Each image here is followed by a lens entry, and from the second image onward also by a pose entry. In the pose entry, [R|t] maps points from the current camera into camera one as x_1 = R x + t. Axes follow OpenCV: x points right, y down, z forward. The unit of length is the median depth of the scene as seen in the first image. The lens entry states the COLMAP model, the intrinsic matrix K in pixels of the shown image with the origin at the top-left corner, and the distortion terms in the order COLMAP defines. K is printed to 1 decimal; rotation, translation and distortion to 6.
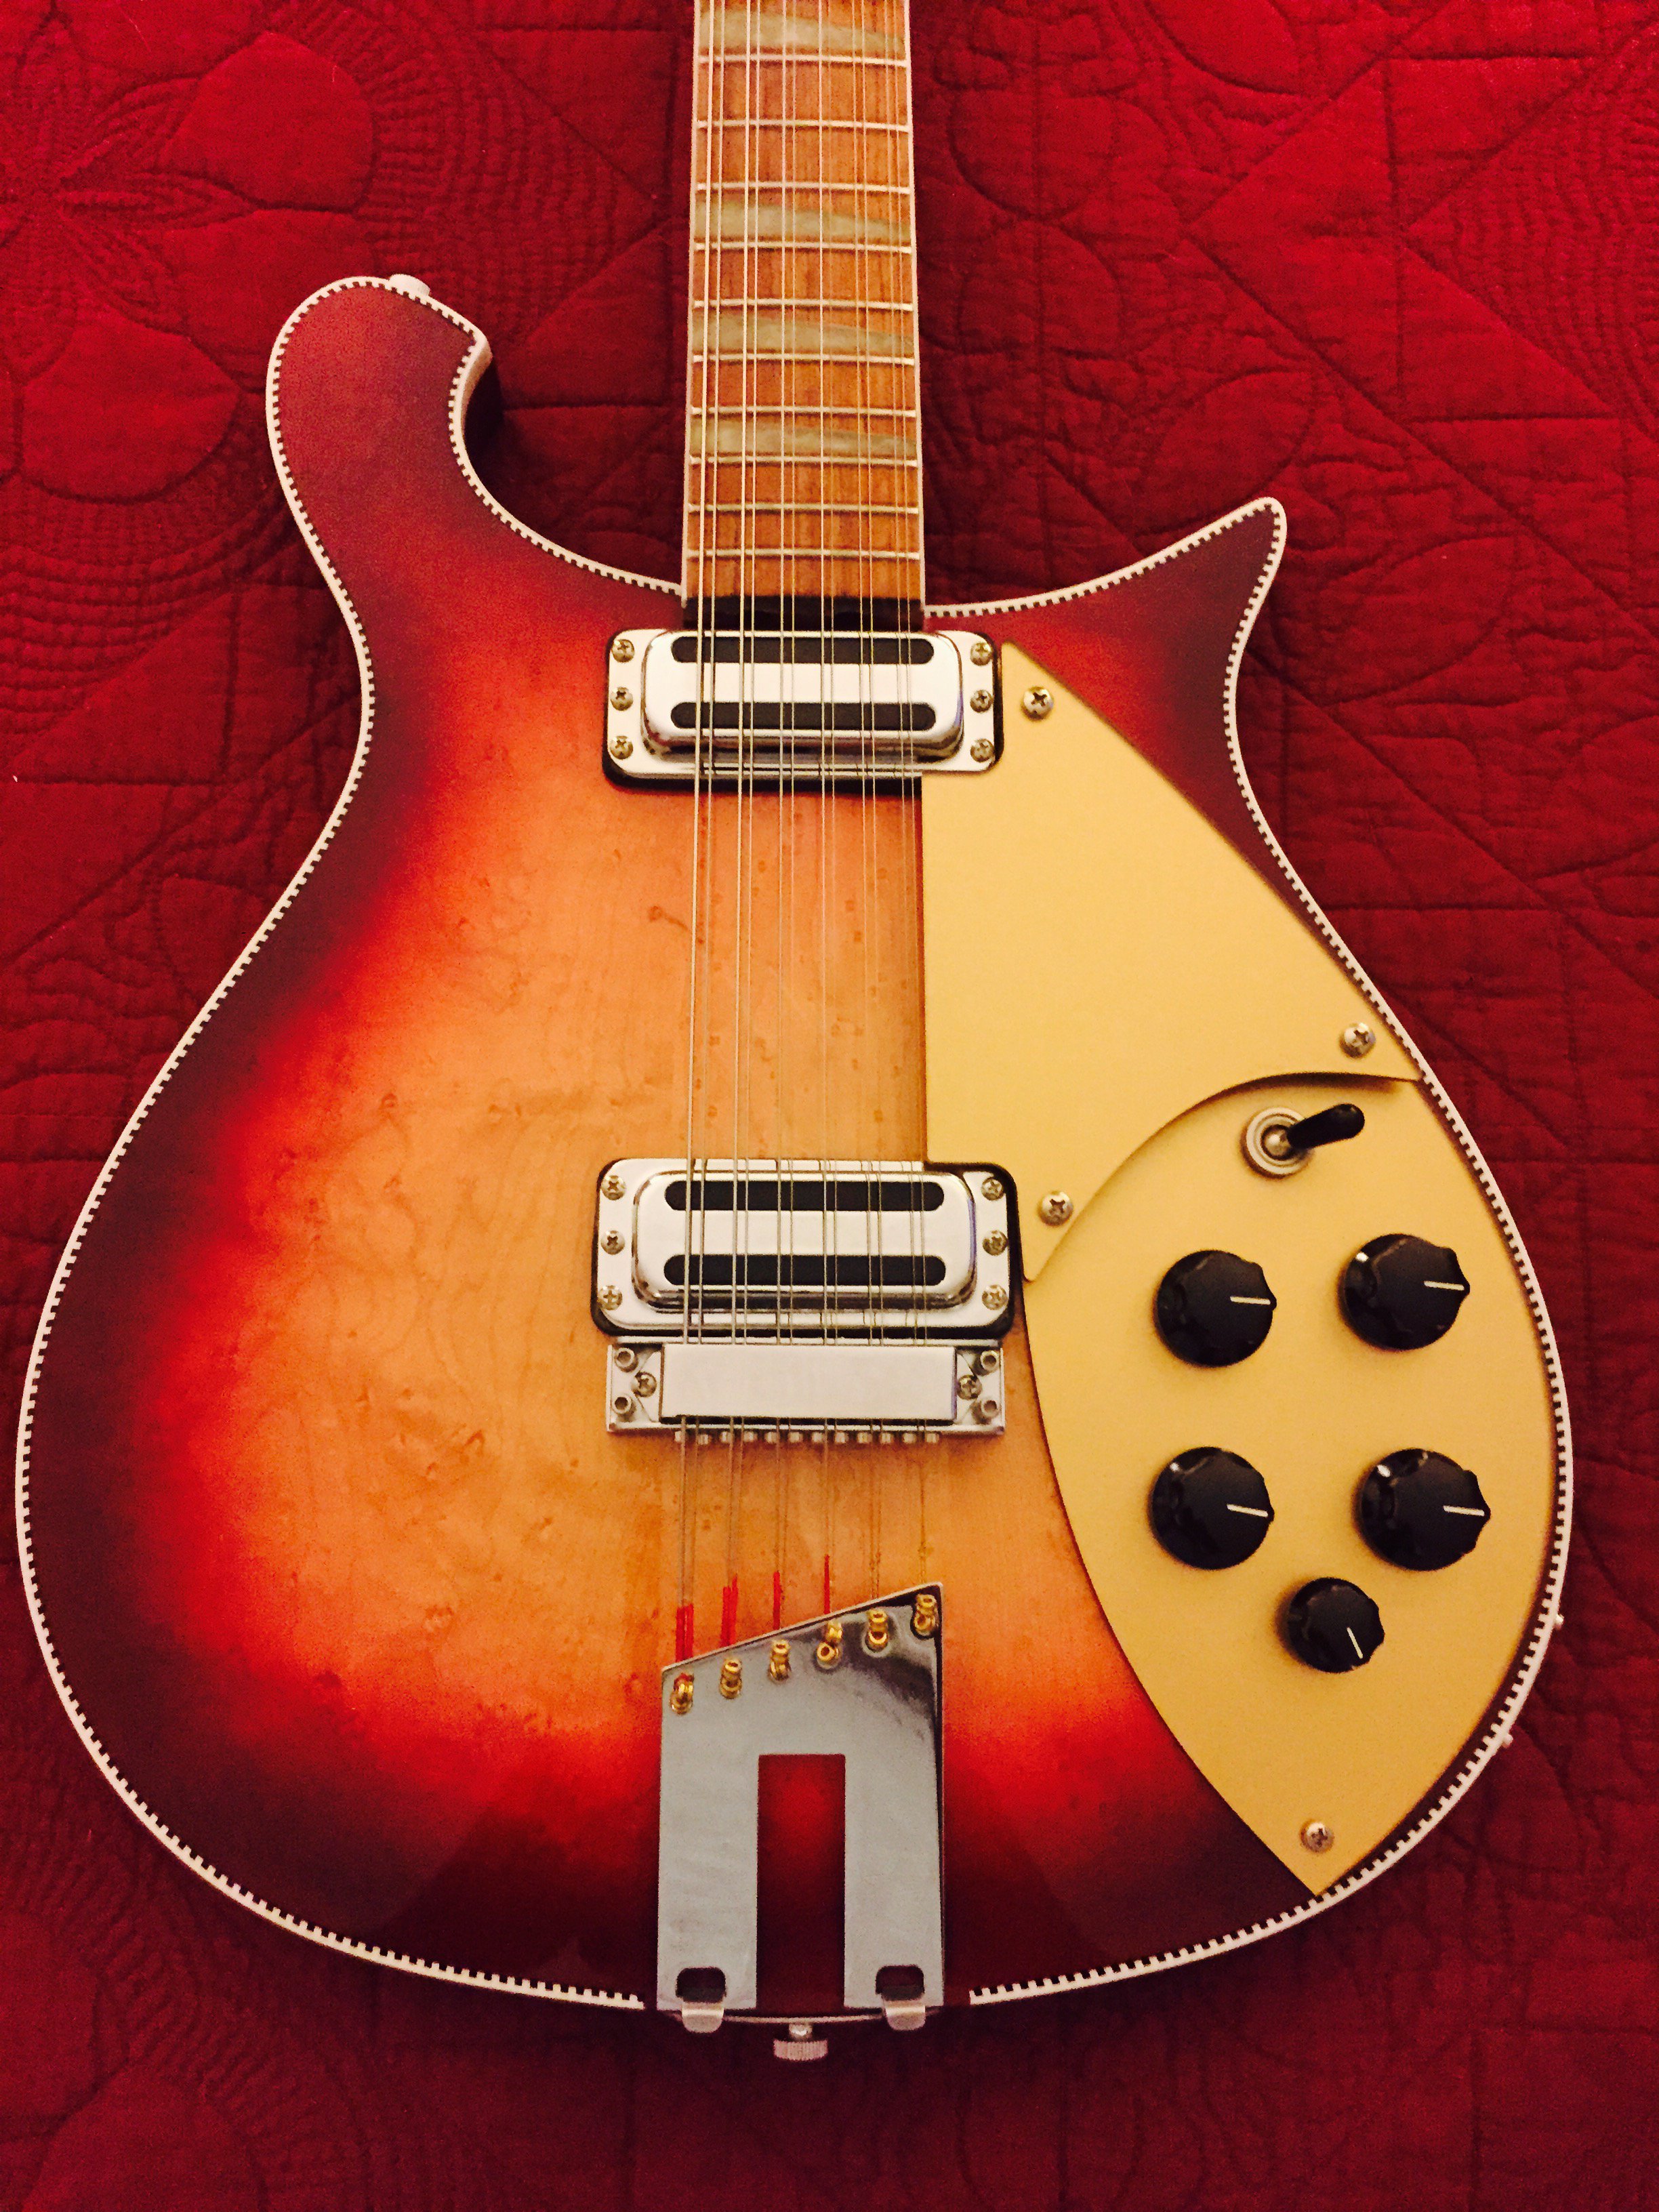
lens RADIAL K [[1858.3, 0, 829.5], [0, 1858.3, 1106.0], [0, 0, 1]] dist [0.077005, -0.127207]
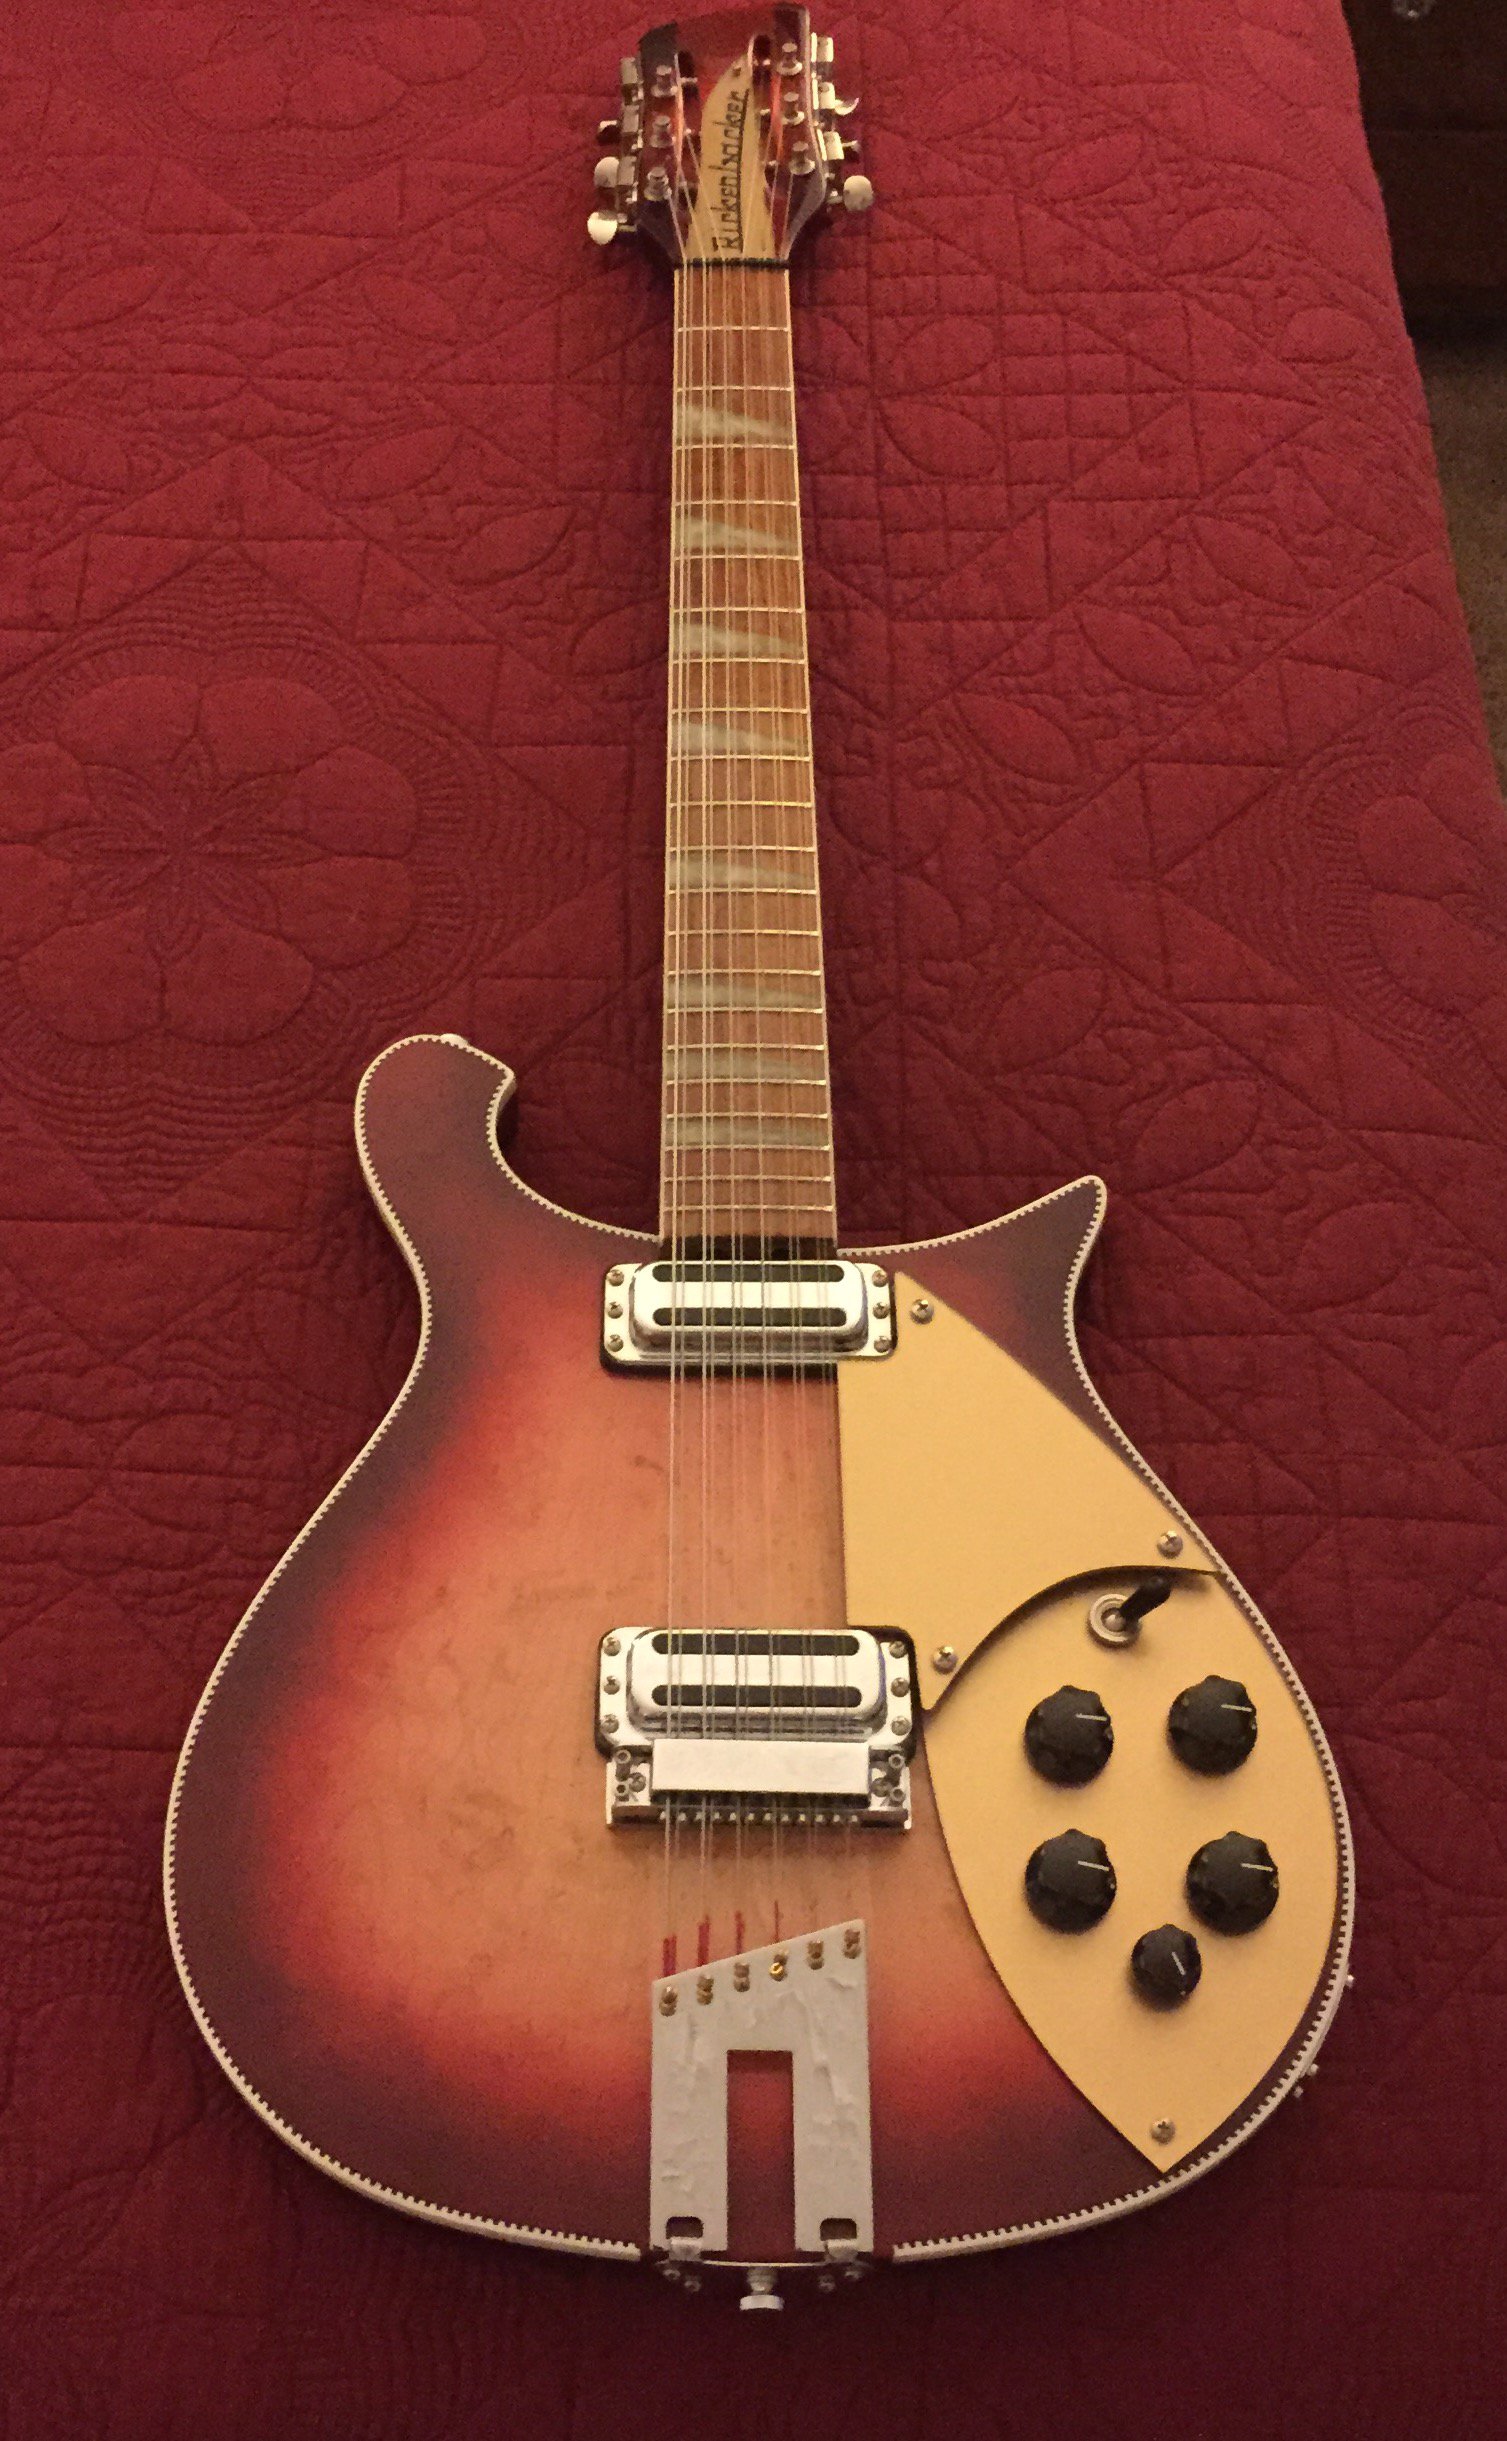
lens RADIAL K [[2747.7, 0, 753.5], [0, 2747.7, 1220.5], [0, 0, 1]] dist [0.005271, 0.006085]
pose [[0.999930, -0.011251, 0.003737, -0.017920], [0.011845, 0.934474, -0.355833, 0.441426], [0.000511, 0.355852, 0.934542, -0.907059]]
